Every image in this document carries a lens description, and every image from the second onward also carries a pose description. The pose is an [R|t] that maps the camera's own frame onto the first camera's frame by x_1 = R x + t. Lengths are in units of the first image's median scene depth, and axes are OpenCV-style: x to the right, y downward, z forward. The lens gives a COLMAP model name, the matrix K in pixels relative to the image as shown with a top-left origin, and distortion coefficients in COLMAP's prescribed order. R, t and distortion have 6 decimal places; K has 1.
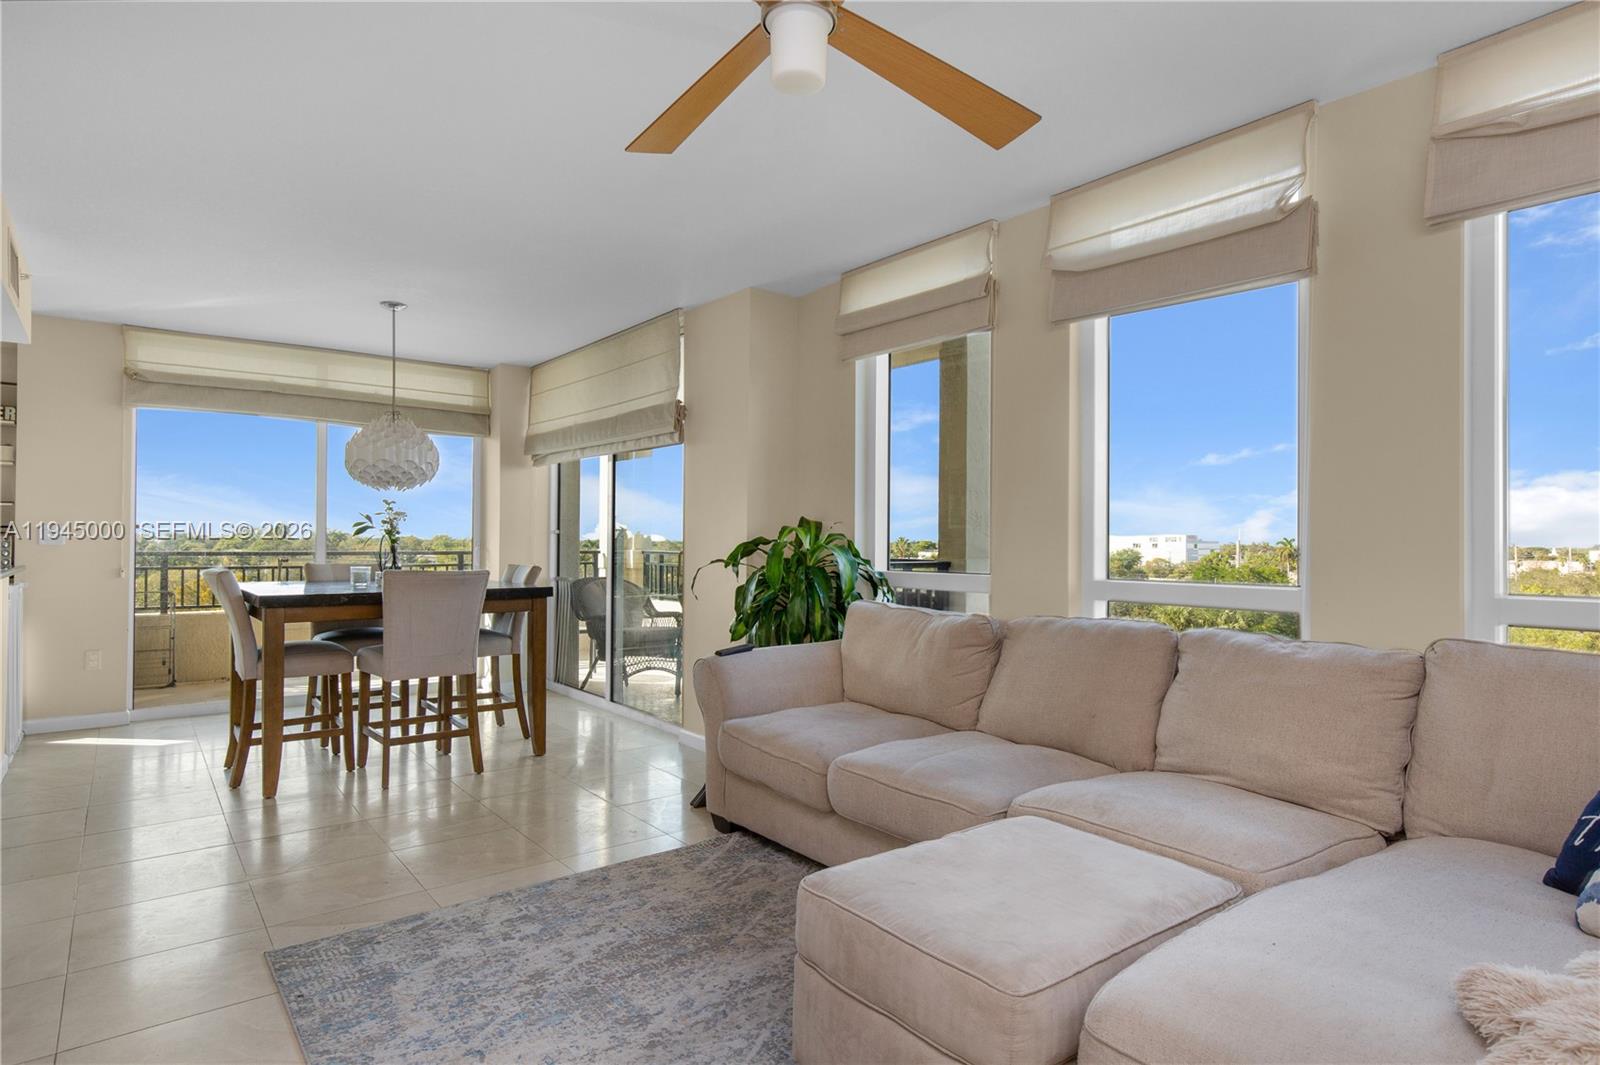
lens RADIAL K [[893.9, 0, 804.3], [0, 893.9, 521.4], [0, 0, 1]] dist [0.010127, 0.001766]
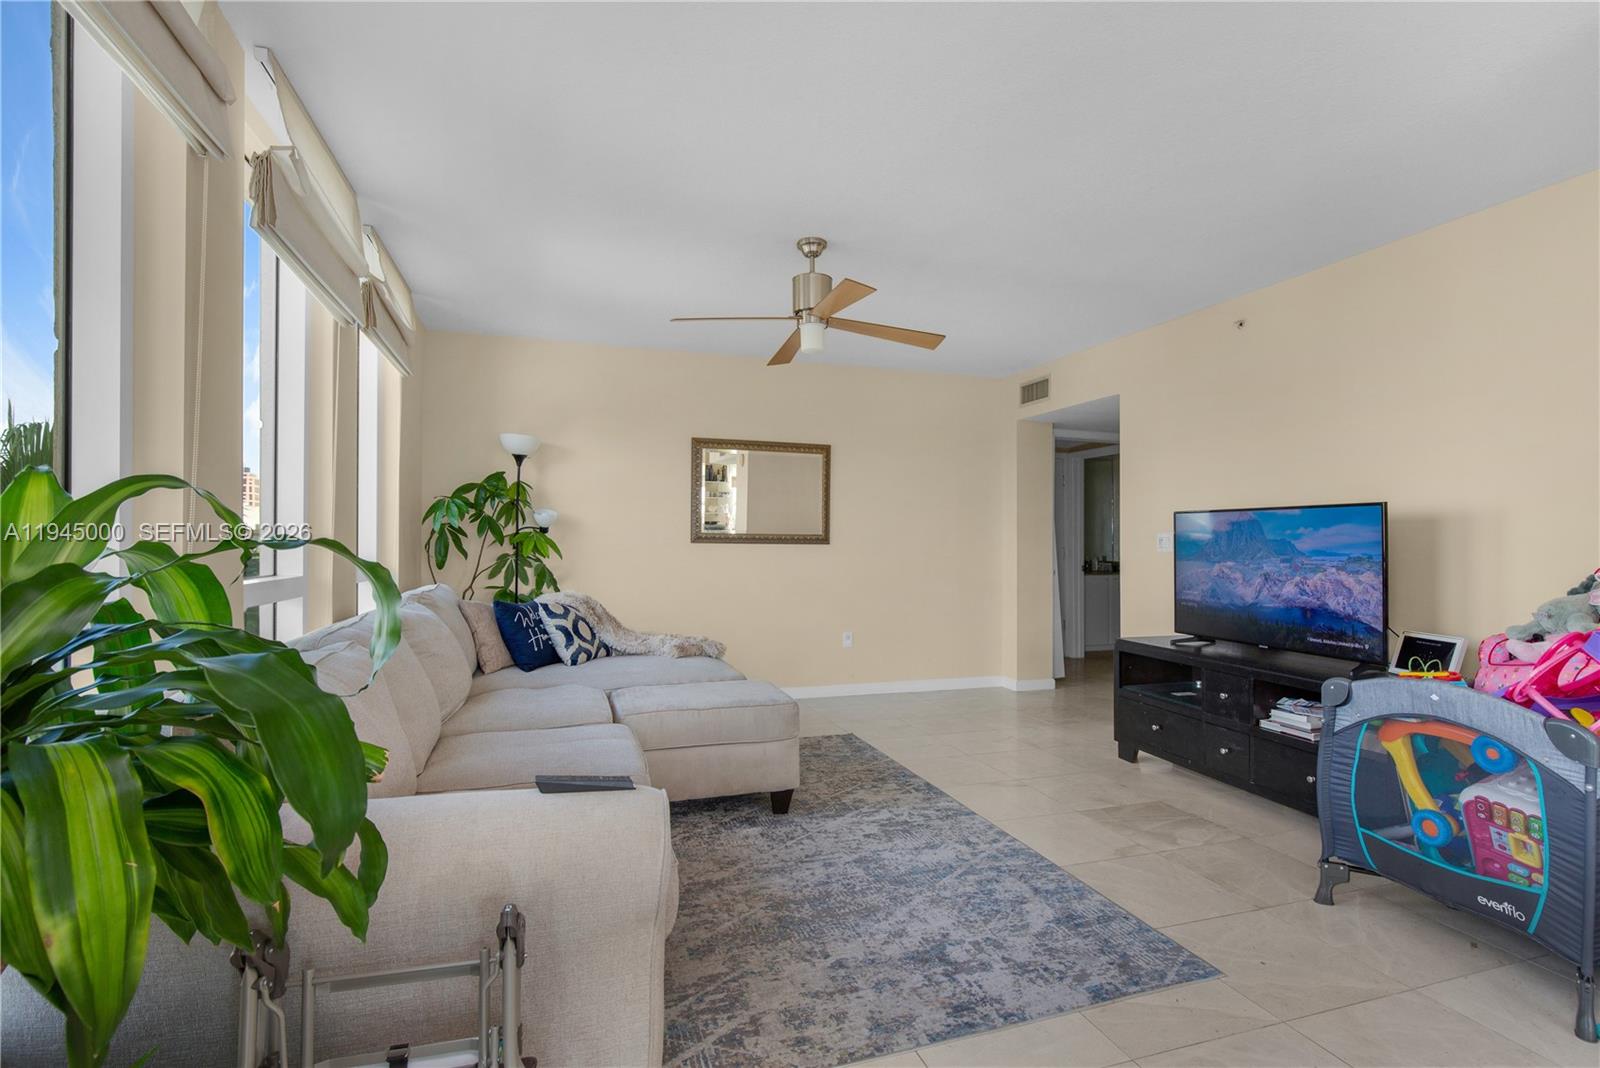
lens RADIAL K [[762.0, 0, 802.7], [0, 762.0, 536.1], [0, 0, 1]] dist [-0.008603, -0.000039]
pose [[-0.939994, -0.001792, 0.341187, -0.194685], [-0.009665, 0.999725, -0.021374, 0.015178], [-0.341054, -0.023389, -0.939753, 0.833172]]
